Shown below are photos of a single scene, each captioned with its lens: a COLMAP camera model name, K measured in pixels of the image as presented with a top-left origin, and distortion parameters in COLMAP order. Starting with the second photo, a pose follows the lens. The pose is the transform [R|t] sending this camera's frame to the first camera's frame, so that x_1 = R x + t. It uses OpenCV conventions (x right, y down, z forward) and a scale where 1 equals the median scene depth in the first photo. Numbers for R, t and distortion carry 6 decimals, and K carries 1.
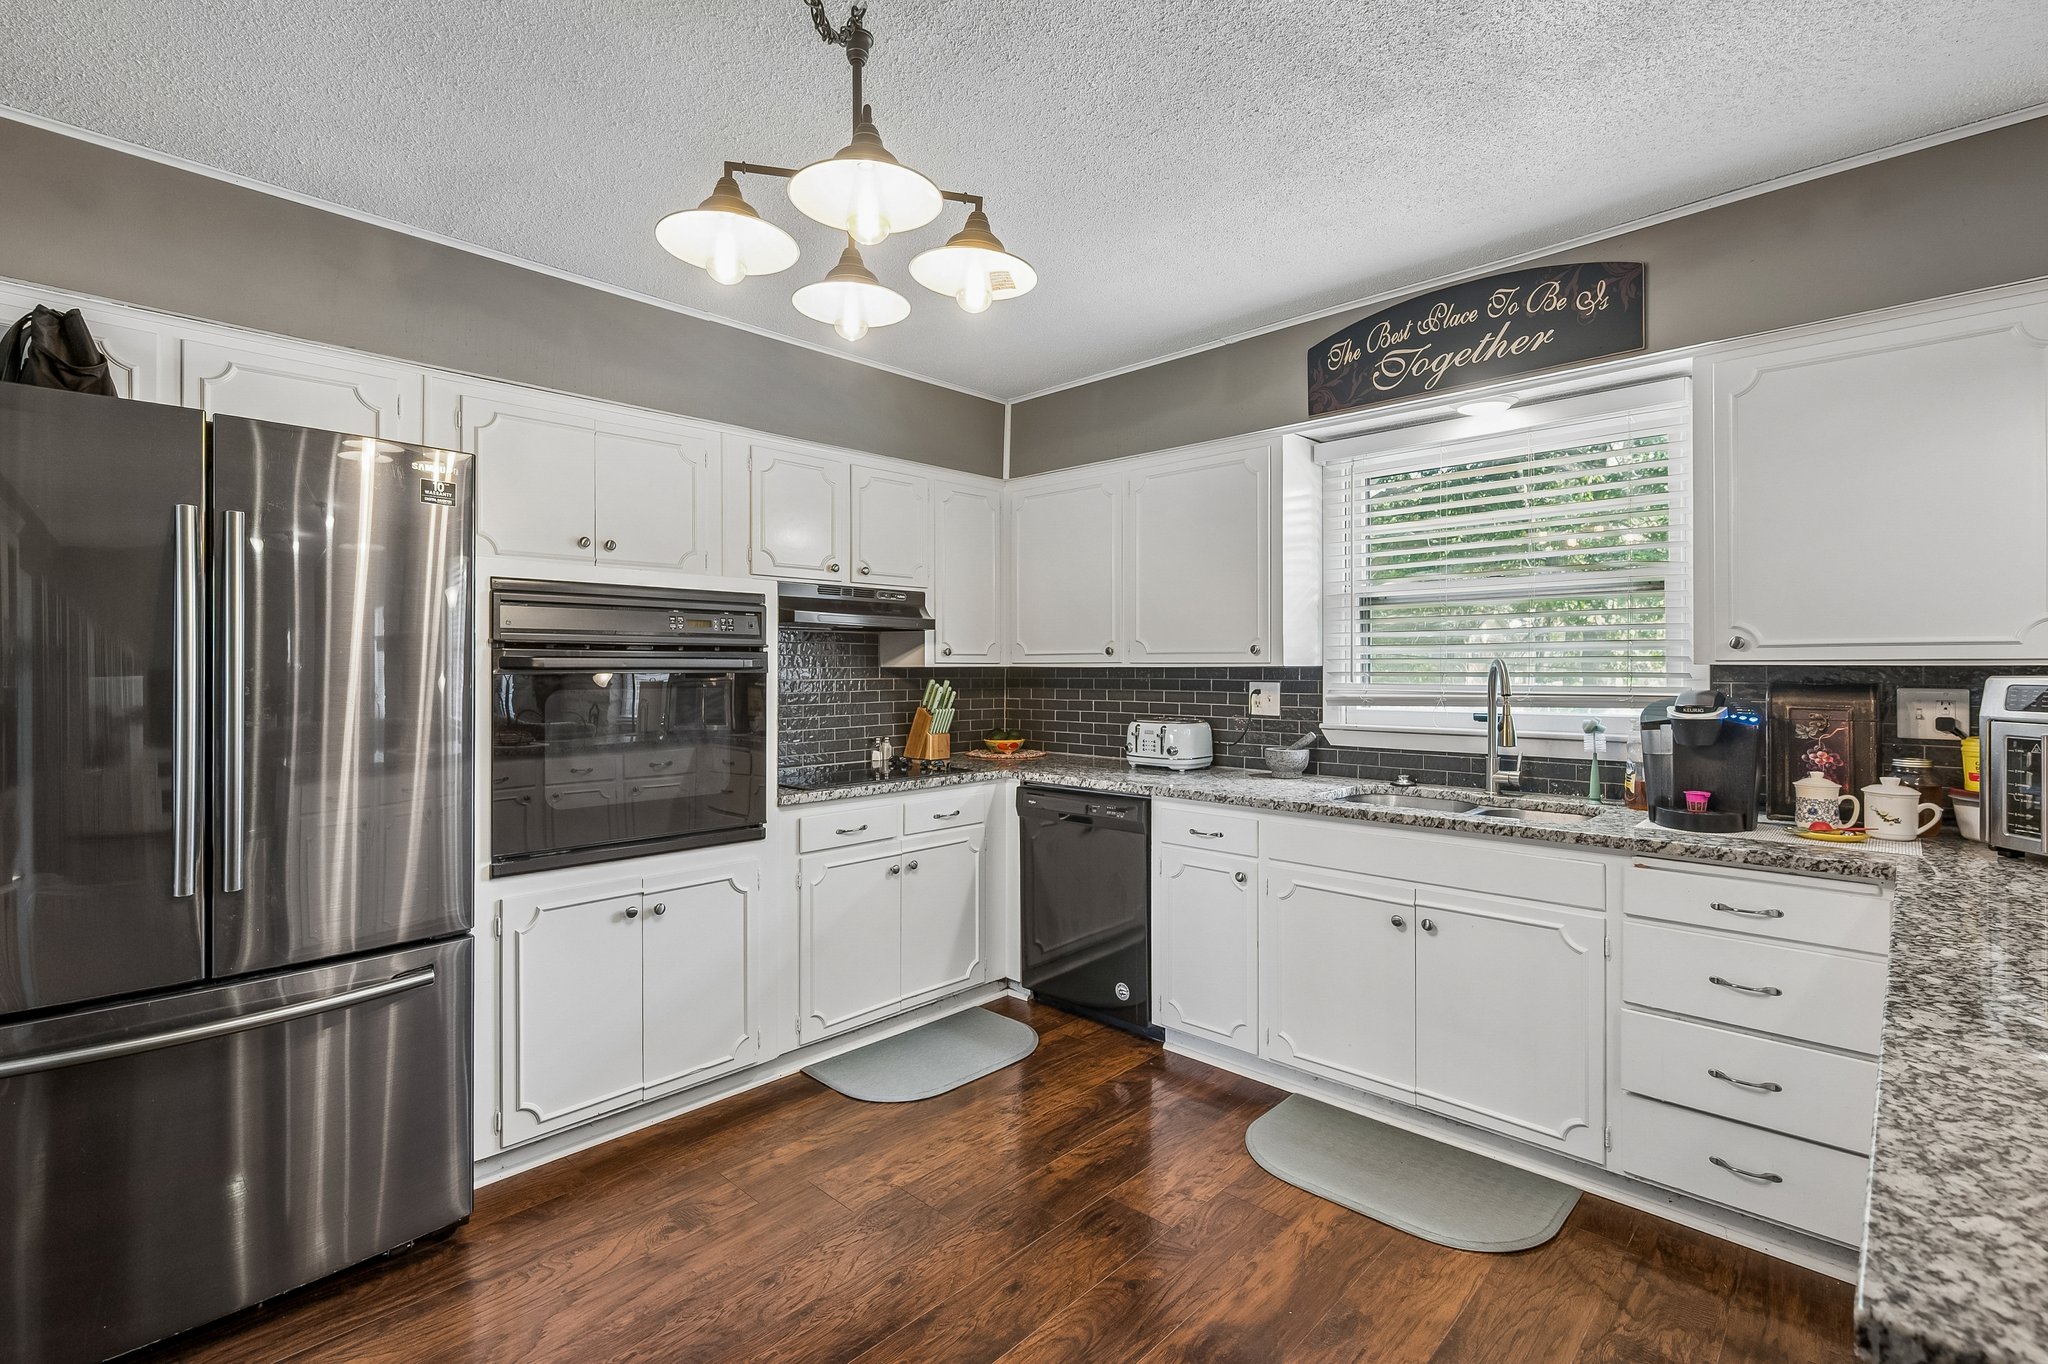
lens RADIAL K [[920.2, 0, 1016.3], [0, 920.2, 663.9], [0, 0, 1]] dist [-0.001195, -0.000644]
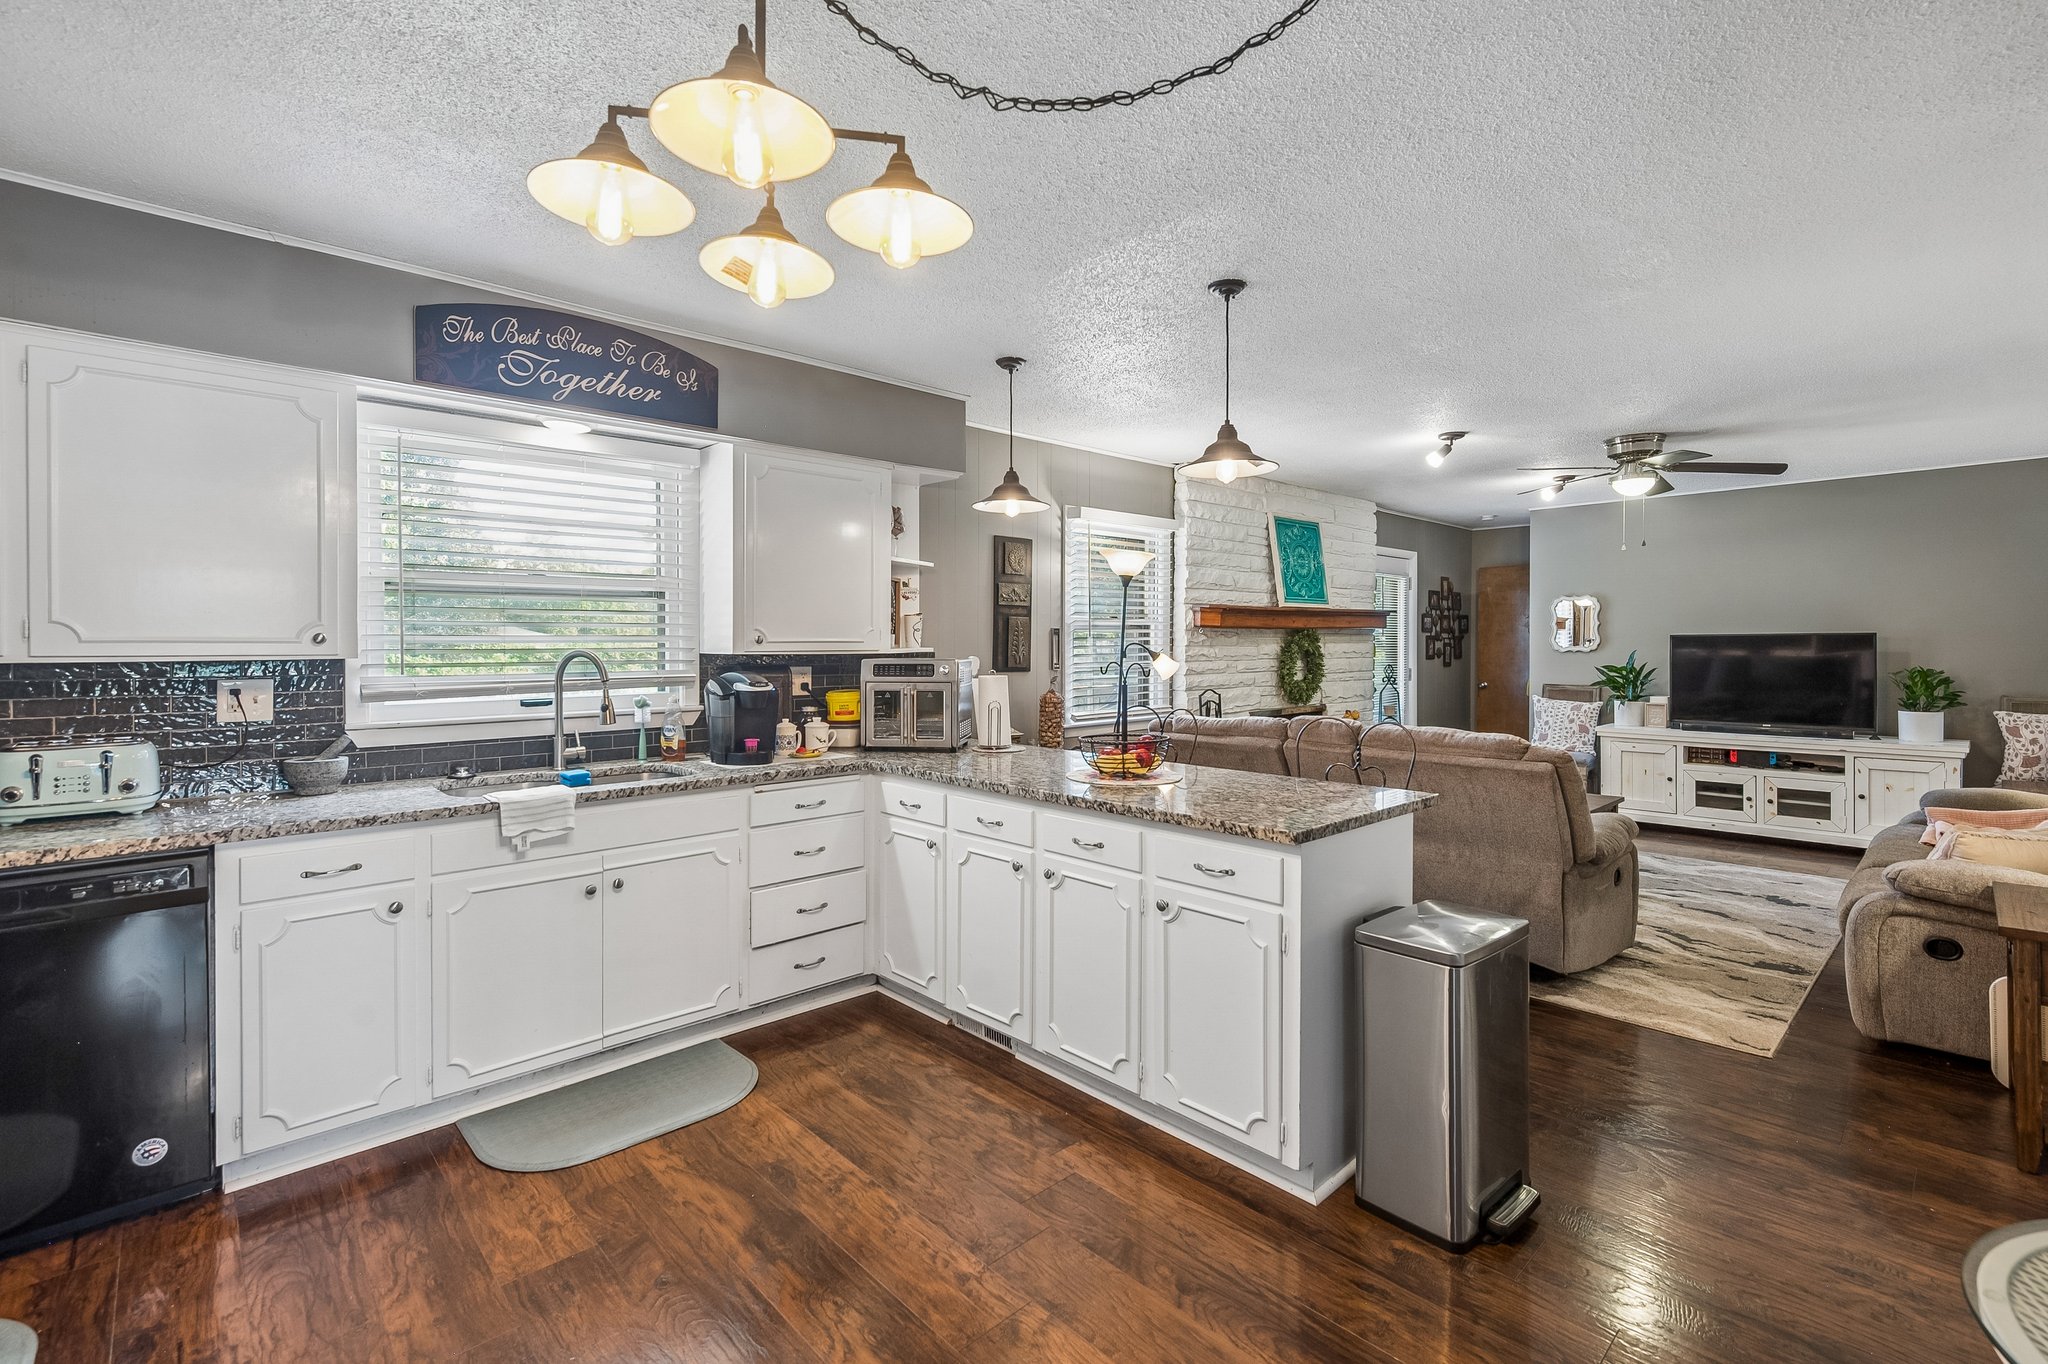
lens RADIAL K [[920.2, 0, 1015.4], [0, 920.2, 649.2], [0, 0, 1]] dist [-0.001195, -0.000644]
pose [[0.054077, -0.005245, 0.998523, -0.613396], [-0.000506, 0.999986, 0.005280, -0.012647], [-0.998537, -0.000790, 0.054074, 0.409804]]
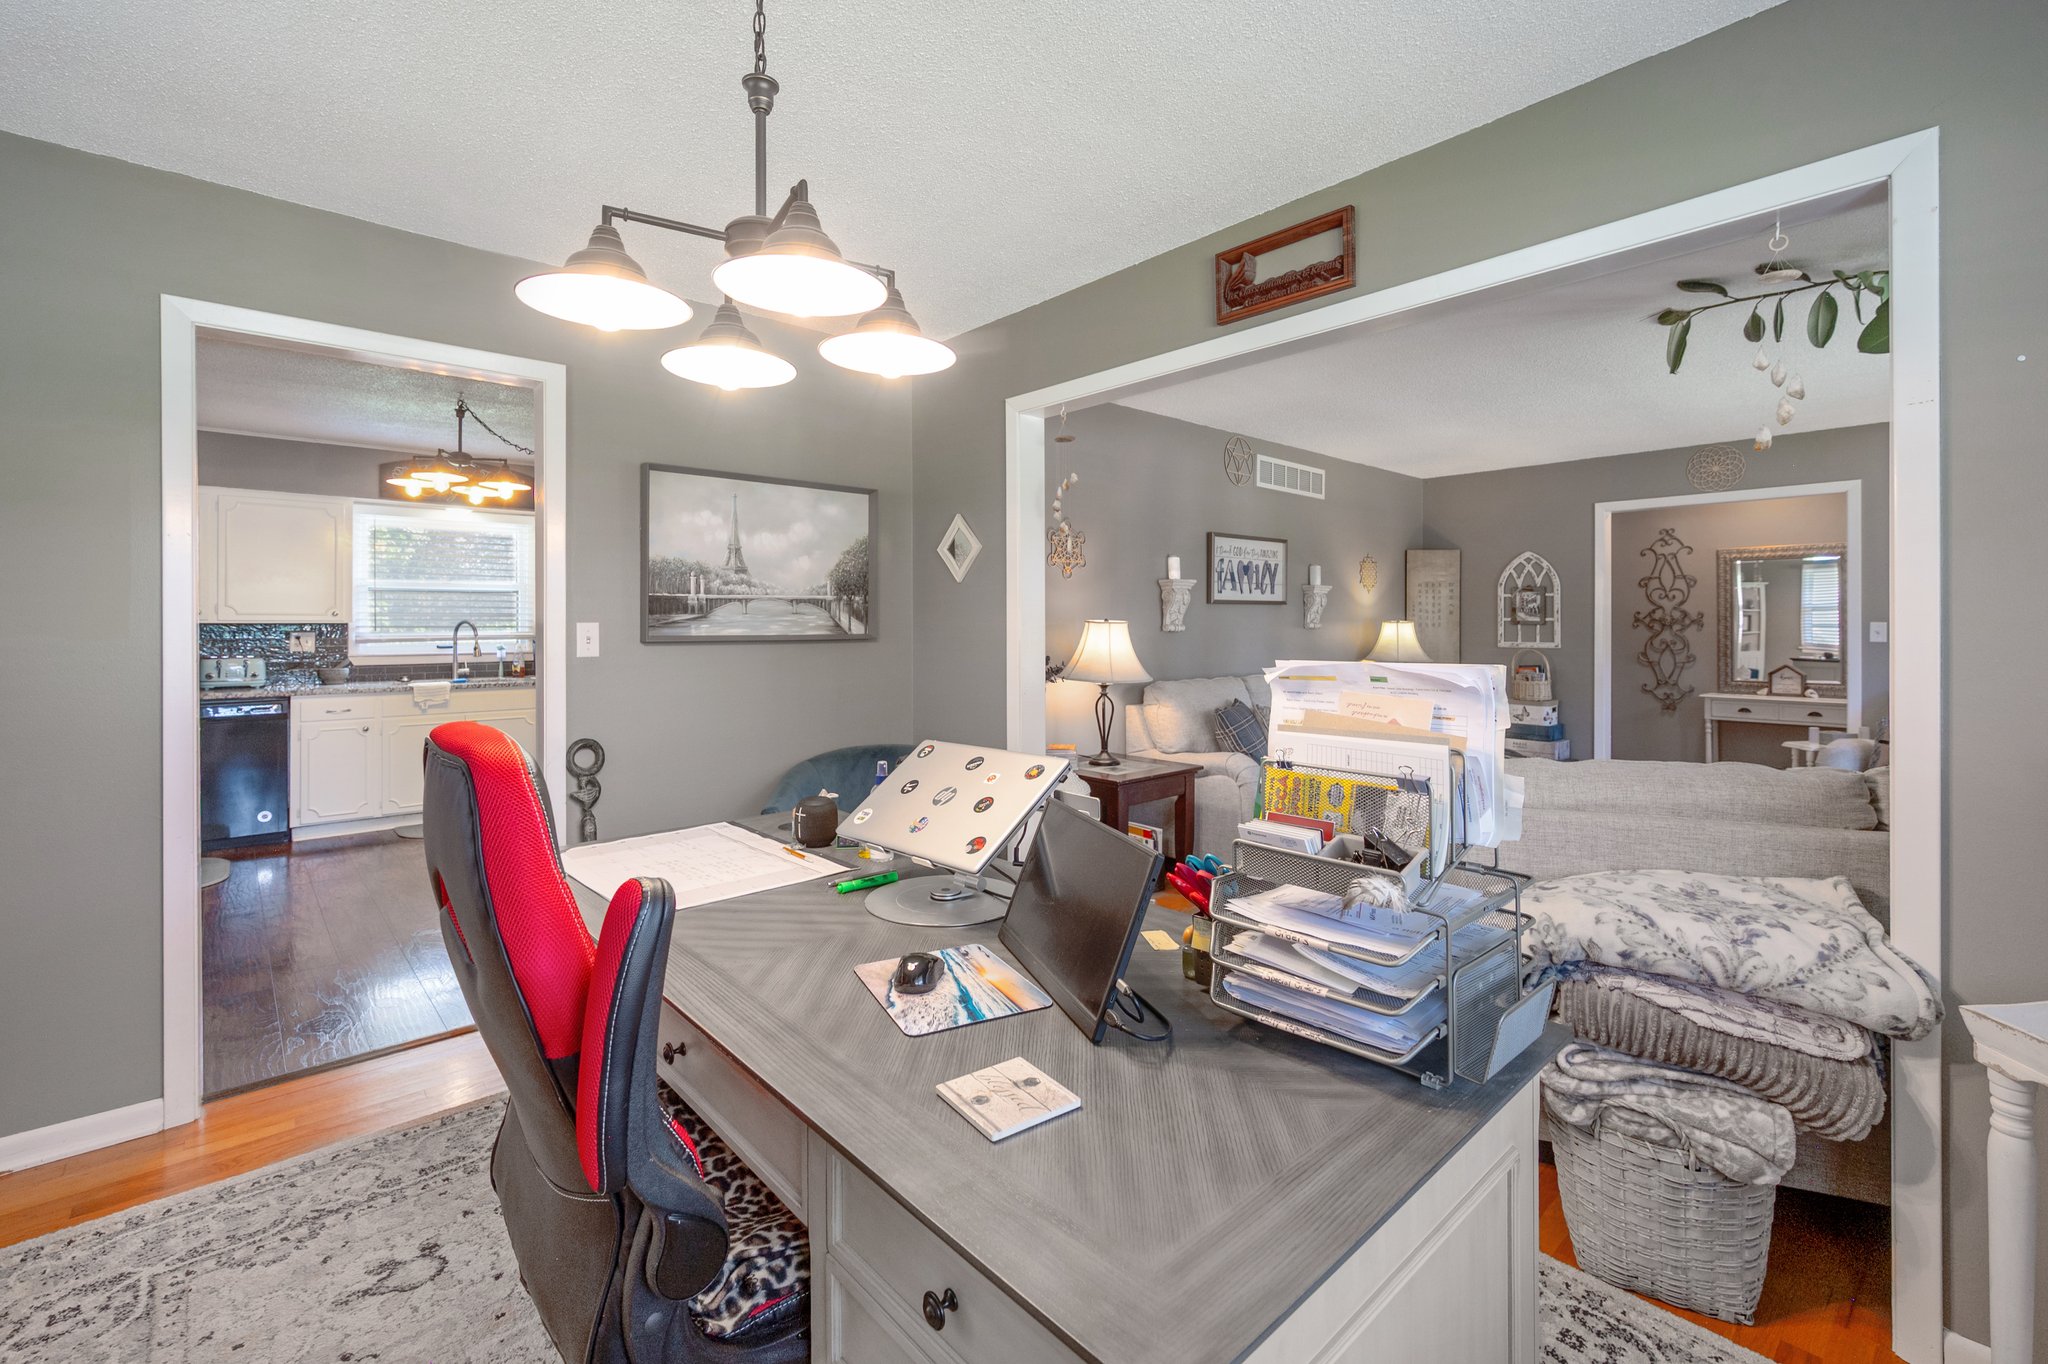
lens RADIAL K [[896.4, 0, 1009.2], [0, 896.4, 633.6], [0, 0, 1]] dist [-0.001513, 0.000575]
pose [[0.079334, -0.002334, 0.996845, -1.671159], [-0.001868, 0.999995, 0.002490, 0.021221], [-0.996846, -0.002060, 0.079329, -0.563005]]
